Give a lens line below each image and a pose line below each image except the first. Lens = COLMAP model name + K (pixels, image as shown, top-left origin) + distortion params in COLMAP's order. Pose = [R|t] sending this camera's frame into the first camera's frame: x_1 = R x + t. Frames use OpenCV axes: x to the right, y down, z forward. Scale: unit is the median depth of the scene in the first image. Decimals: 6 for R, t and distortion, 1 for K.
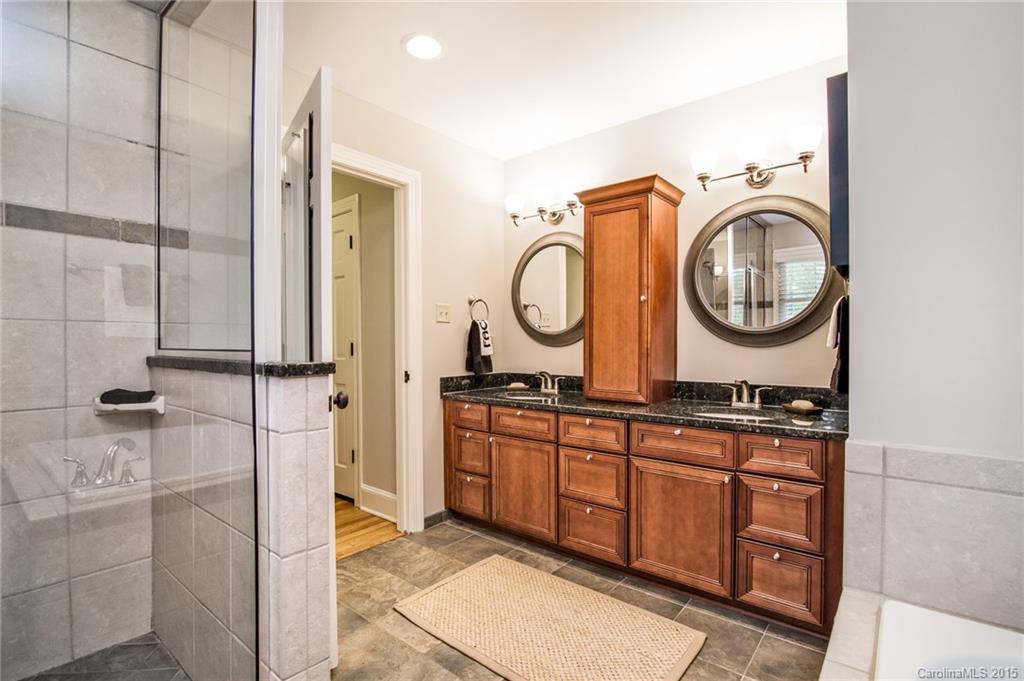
lens RADIAL K [[481.3, 0, 509.3], [0, 481.3, 344.4], [0, 0, 1]] dist [-0.018966, -0.000269]
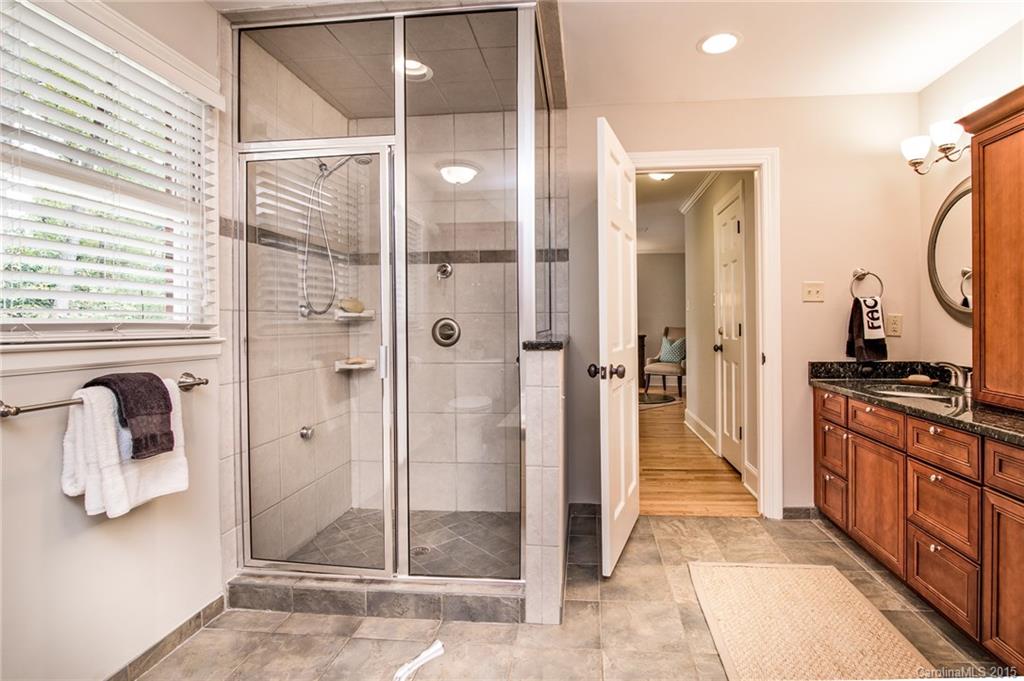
lens RADIAL K [[481.3, 0, 533.3], [0, 481.3, 324.2], [0, 0, 1]] dist [-0.018966, -0.000269]
pose [[0.571178, -0.000724, -0.820826, 0.358299], [0.003812, 0.999991, 0.001770, -0.007903], [0.820817, -0.004140, 0.571176, 0.053387]]
